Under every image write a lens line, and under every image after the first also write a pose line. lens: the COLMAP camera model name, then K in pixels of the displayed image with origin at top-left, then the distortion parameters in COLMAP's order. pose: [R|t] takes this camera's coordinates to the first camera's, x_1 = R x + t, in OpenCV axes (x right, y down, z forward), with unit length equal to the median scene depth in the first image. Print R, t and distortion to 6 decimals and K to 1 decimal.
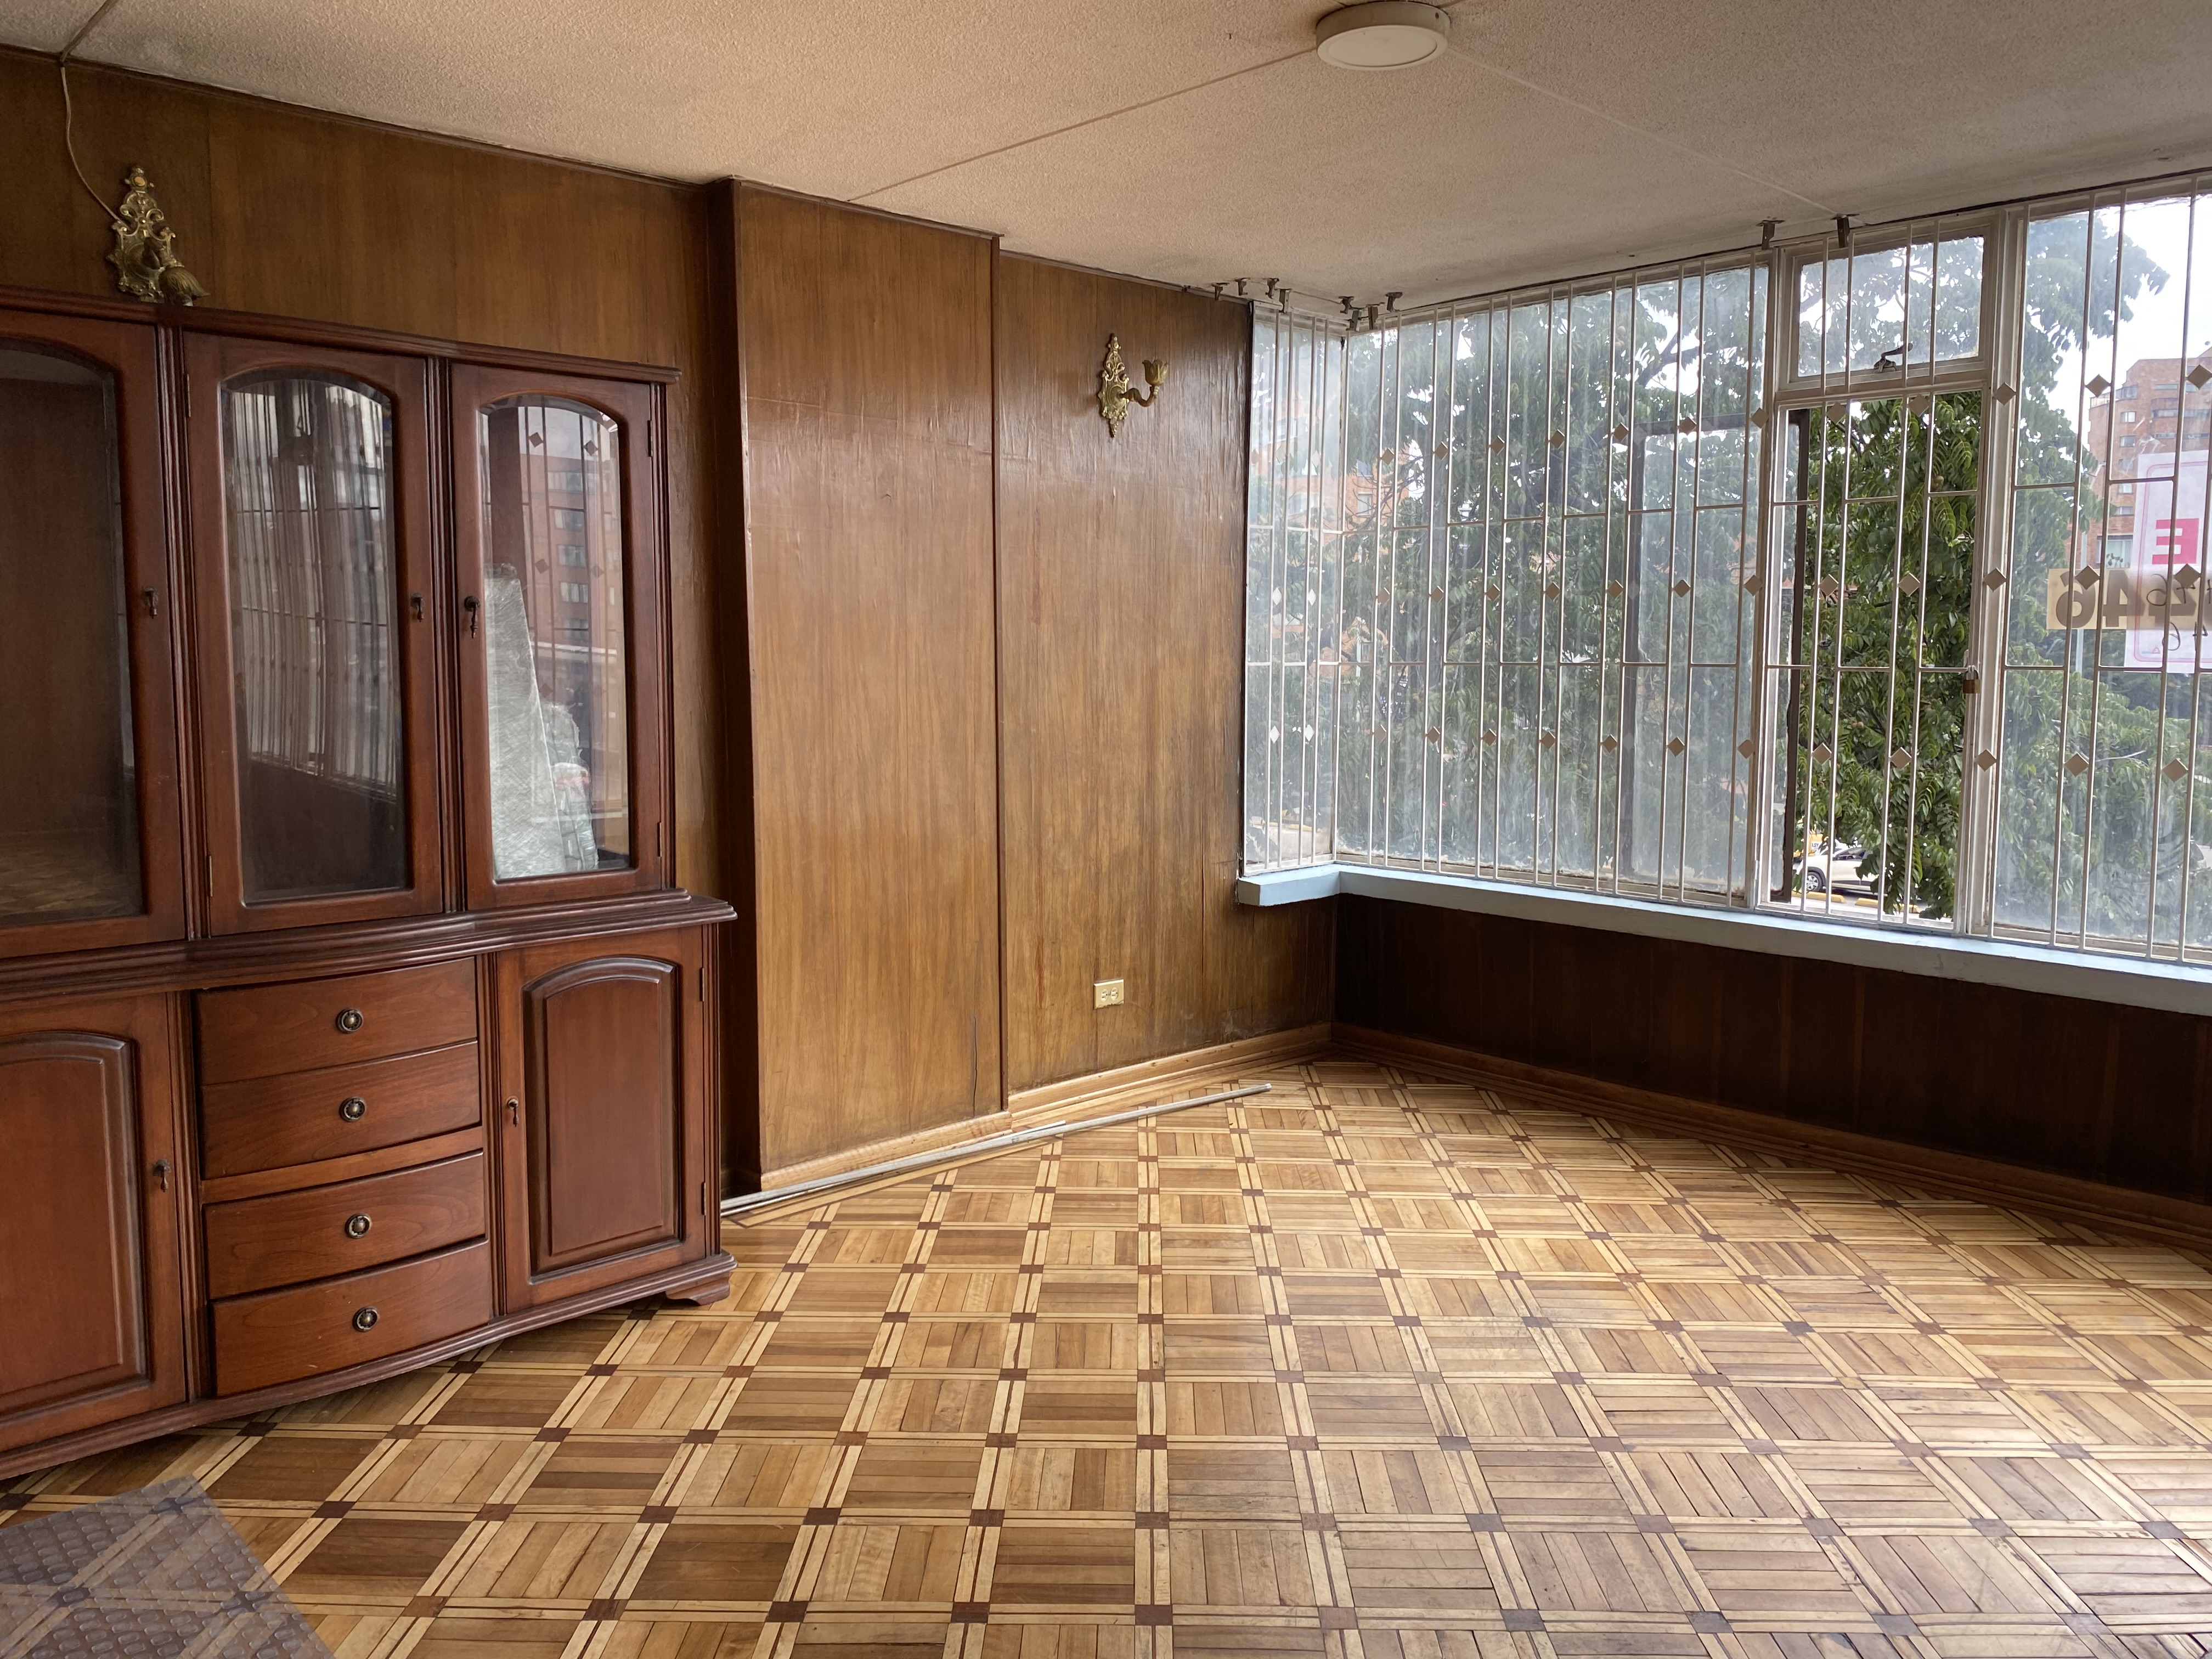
lens RADIAL K [[1672.7, 0, 1103.7], [0, 1672.7, 818.7], [0, 0, 1]] dist [0.069496, -0.104922]
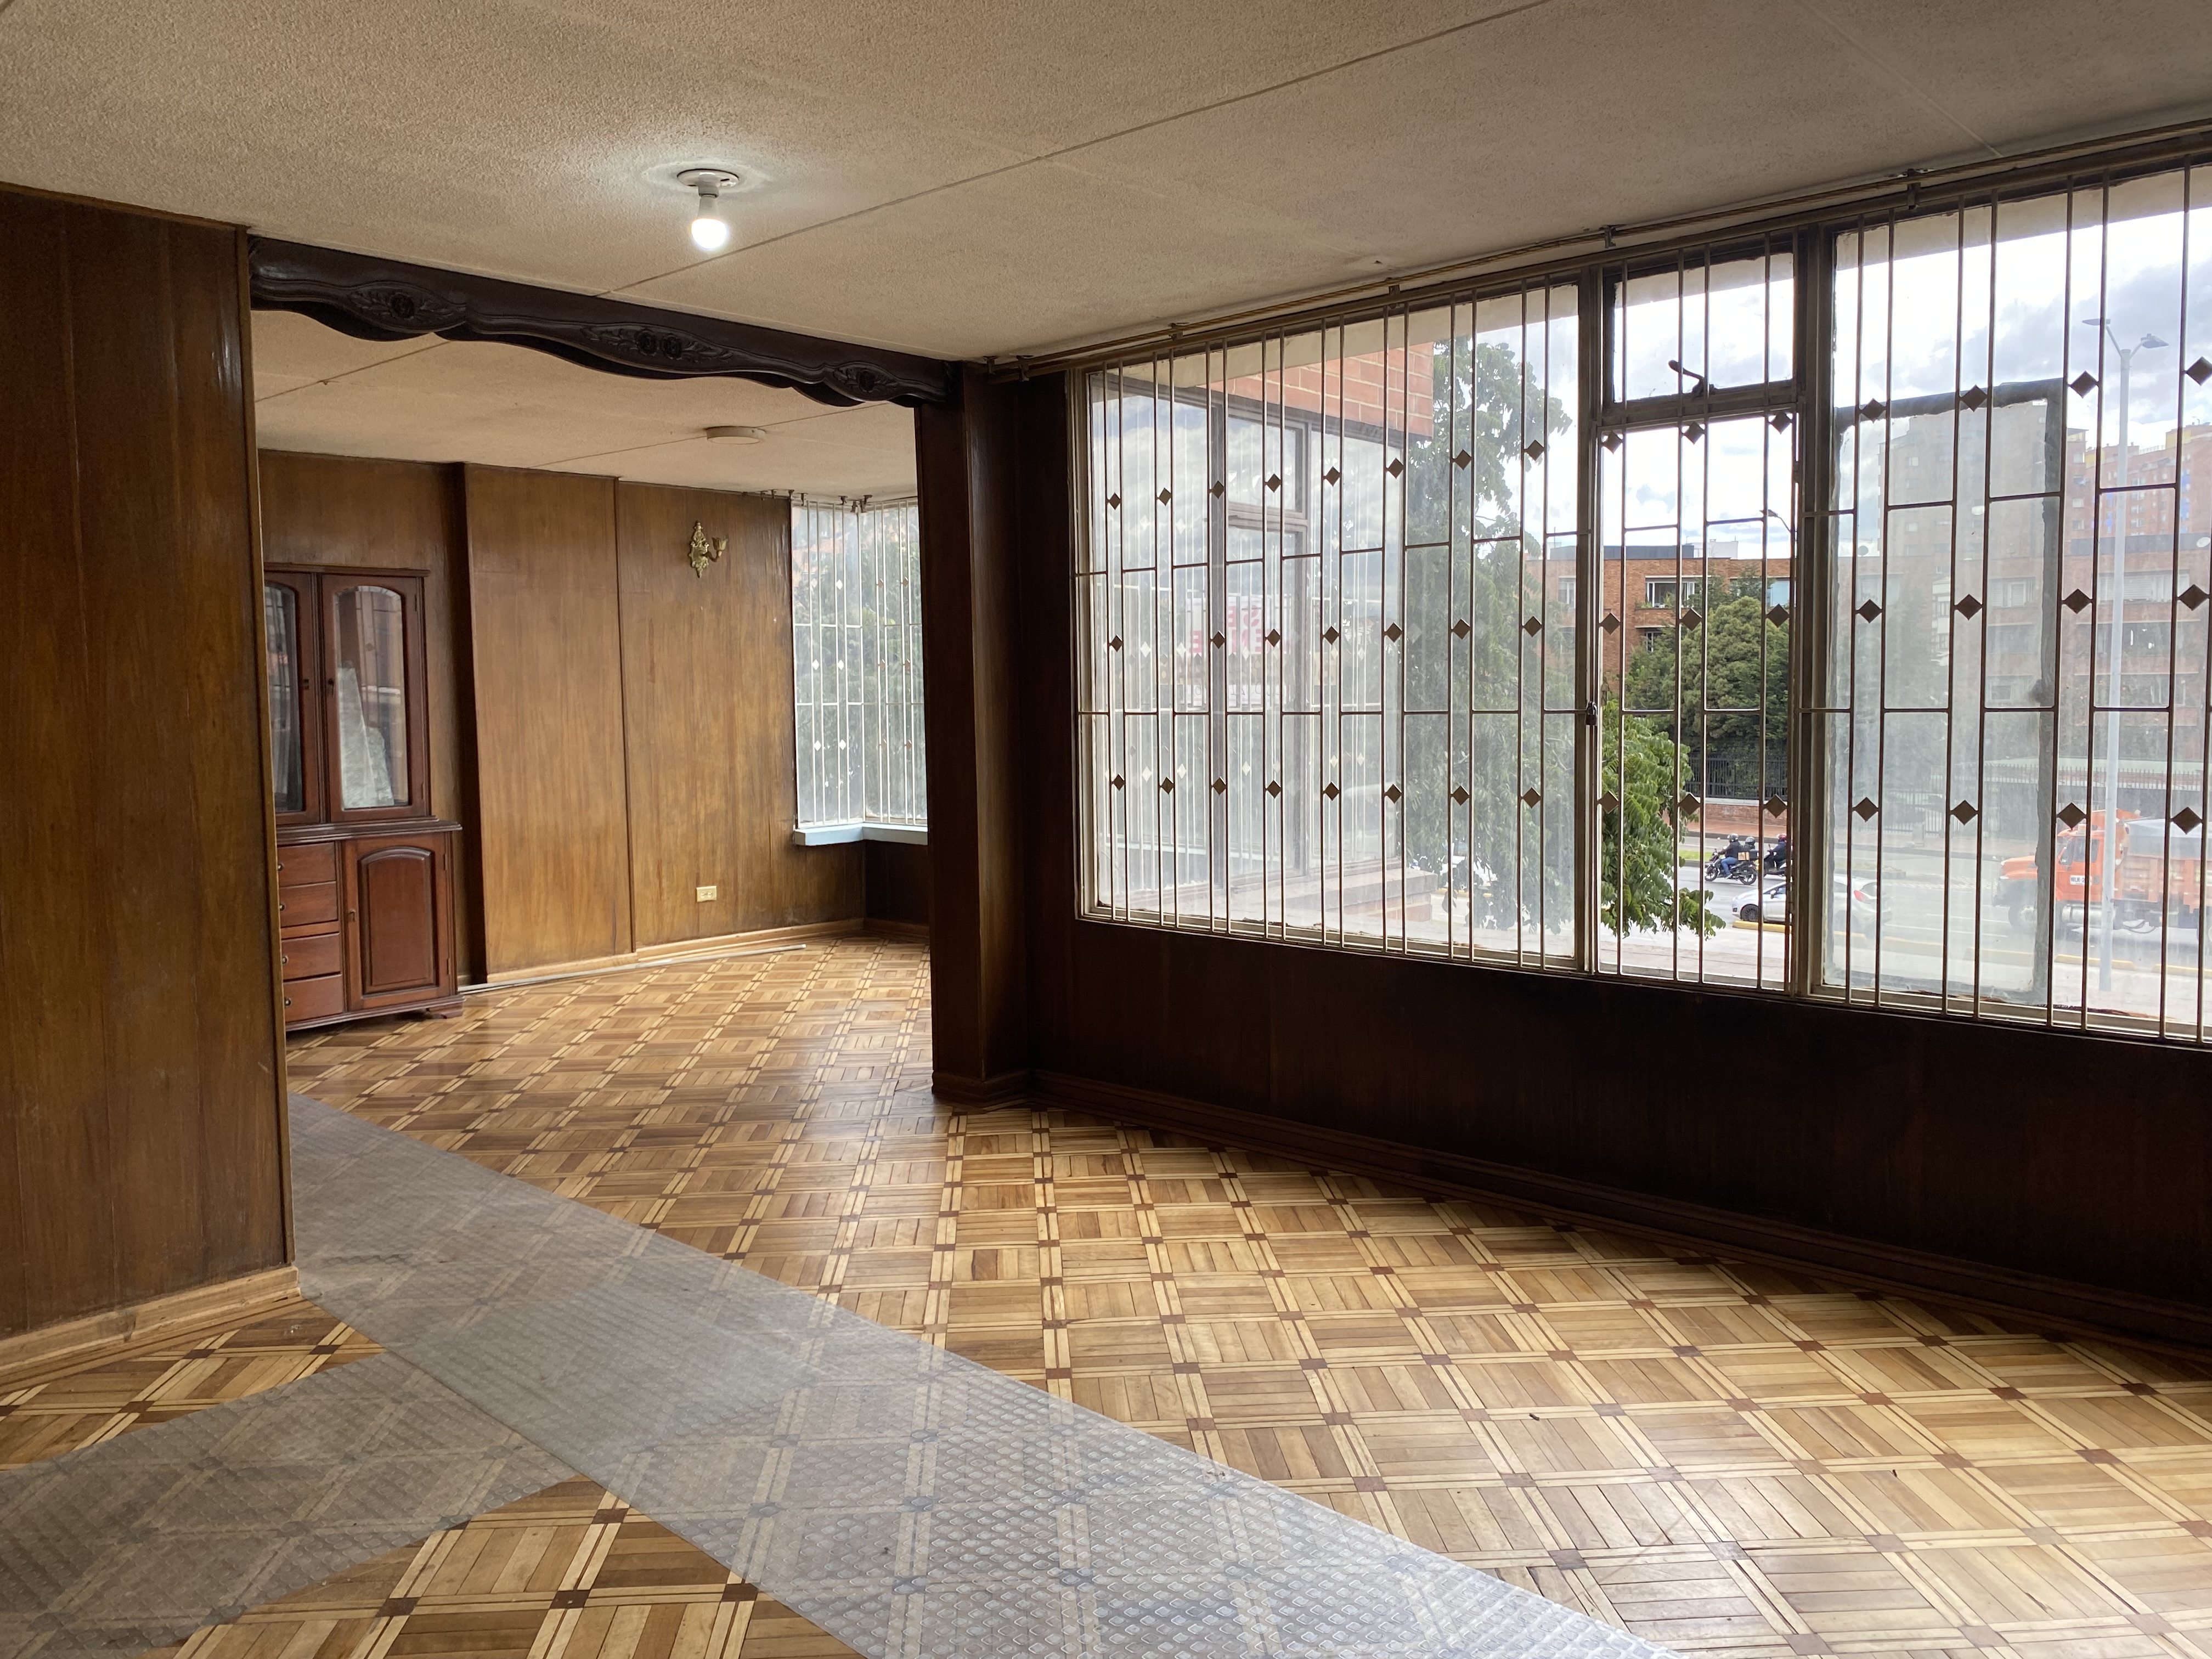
lens RADIAL K [[1679.9, 0, 1077.5], [0, 1679.9, 796.9], [0, 0, 1]] dist [0.078921, -0.128356]
pose [[0.997557, -0.019834, 0.066990, 0.290805], [0.022224, 0.999135, -0.035134, 0.078836], [-0.066235, 0.036537, 0.997135, -0.828768]]
